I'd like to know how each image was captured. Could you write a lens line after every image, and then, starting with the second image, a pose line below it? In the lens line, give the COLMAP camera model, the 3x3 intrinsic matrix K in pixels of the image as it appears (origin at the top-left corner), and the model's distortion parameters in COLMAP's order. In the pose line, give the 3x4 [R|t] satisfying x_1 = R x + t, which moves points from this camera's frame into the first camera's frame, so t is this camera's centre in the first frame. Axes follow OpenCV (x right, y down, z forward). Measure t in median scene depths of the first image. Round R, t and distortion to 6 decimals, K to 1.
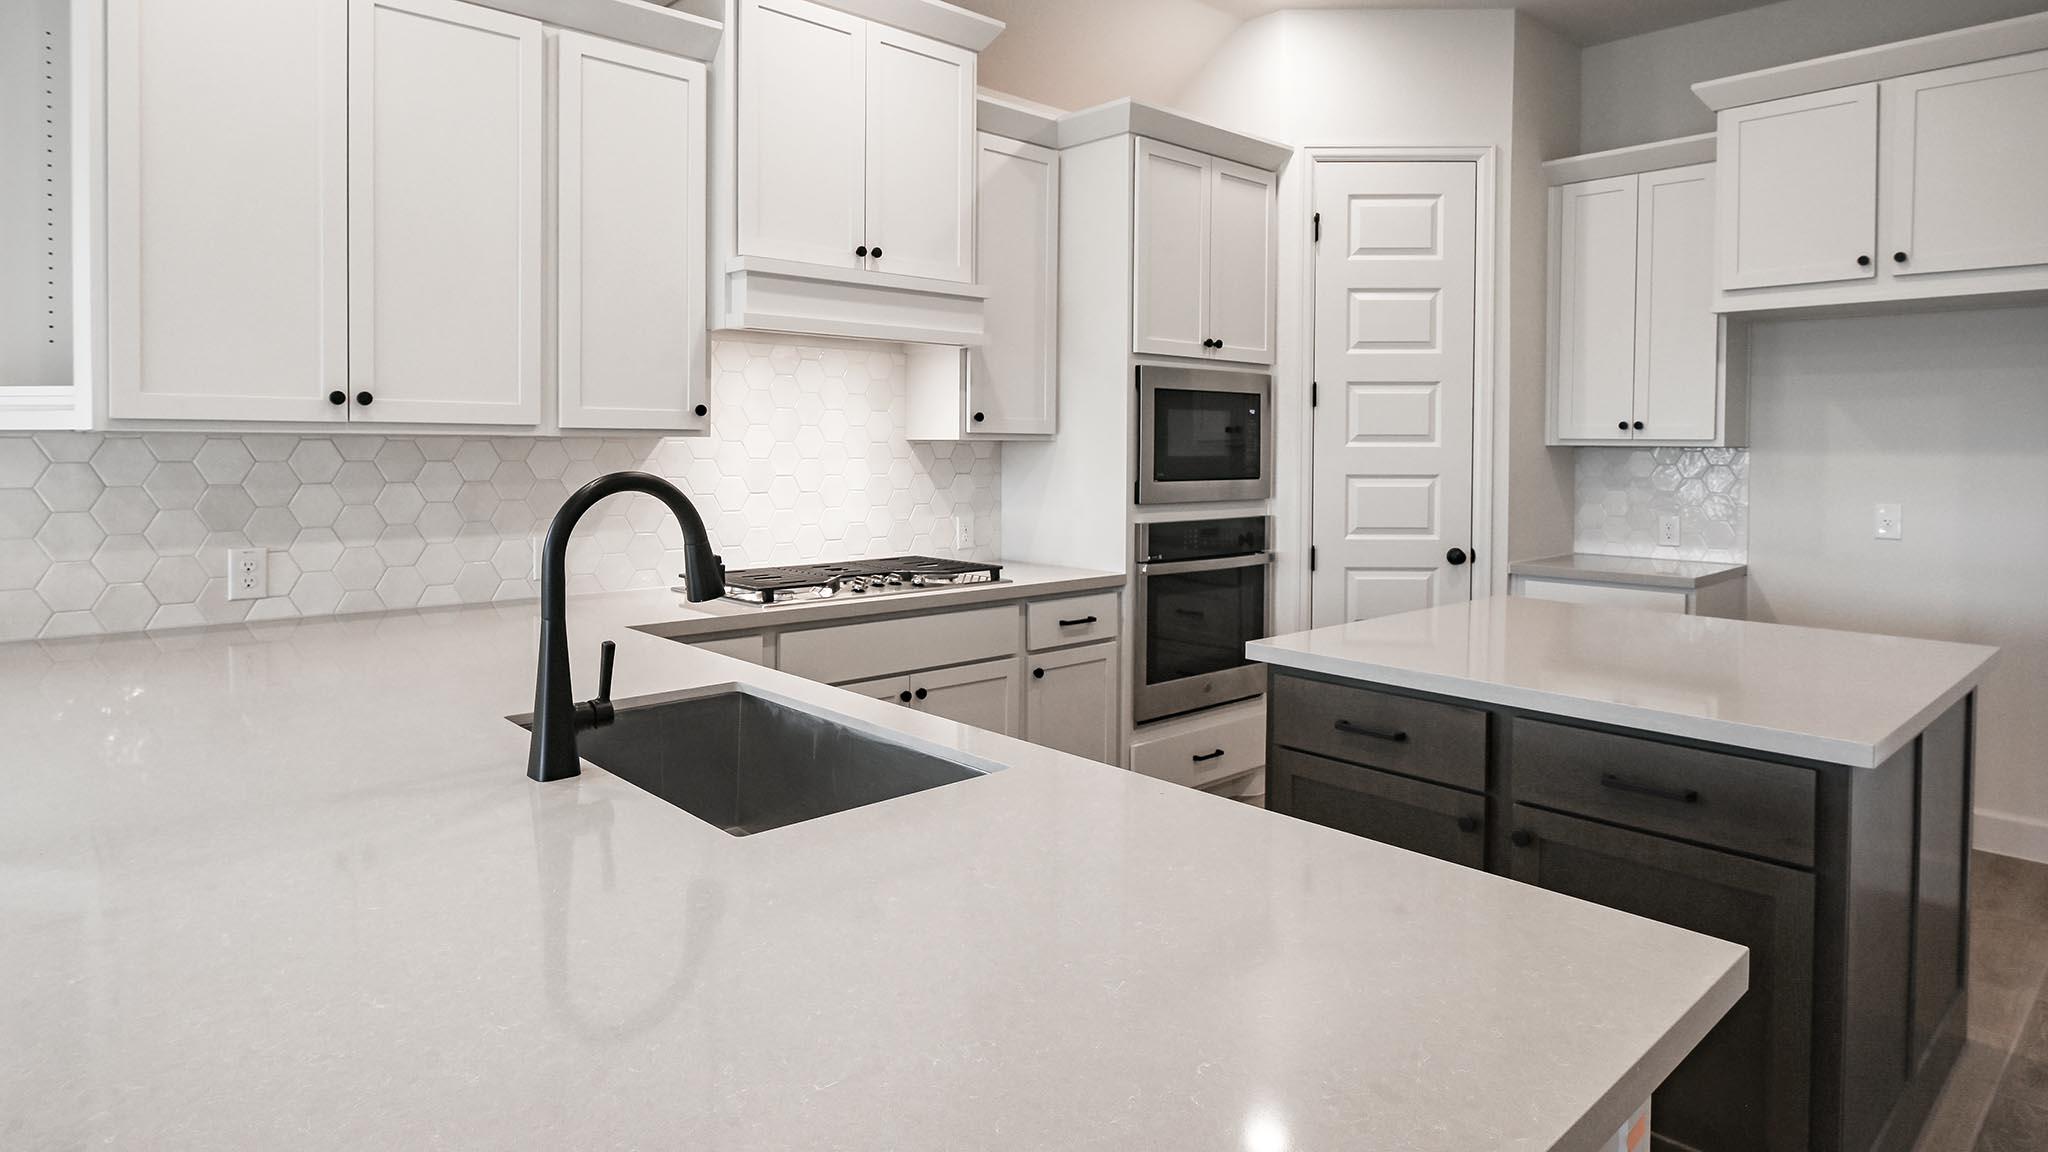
lens RADIAL K [[1141.8, 0, 1024.0], [0, 1141.8, 576.0], [0, 0, 1]] dist [-0.000496, 0.001071]
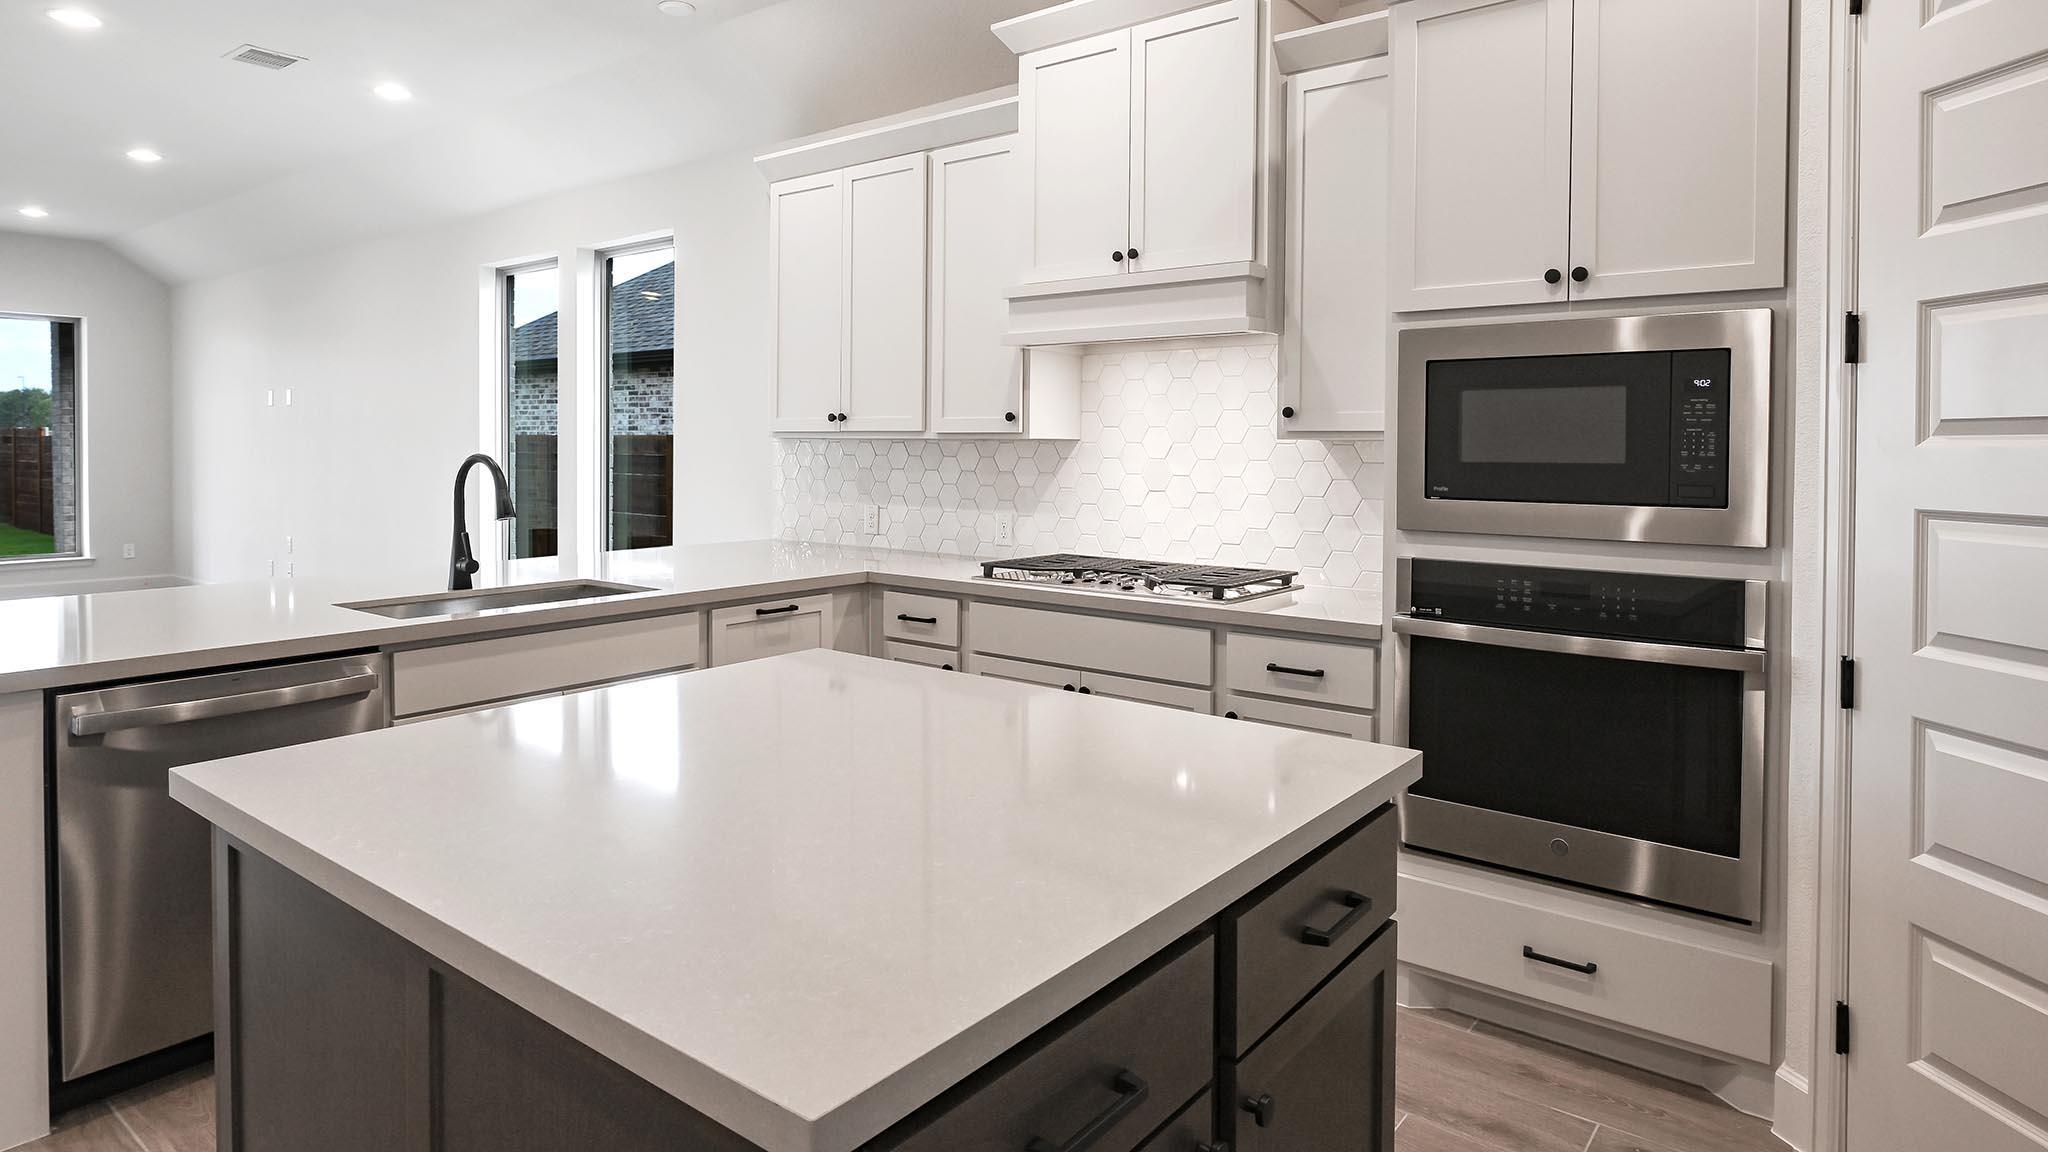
lens RADIAL K [[1141.8, 0, 1024.0], [0, 1141.8, 576.0], [0, 0, 1]] dist [-0.000496, 0.001071]
pose [[0.157359, 0.109317, -0.981472, 0.757500], [-0.114832, 0.989138, 0.091759, -0.072835], [0.980842, 0.098265, 0.168202, 0.664019]]
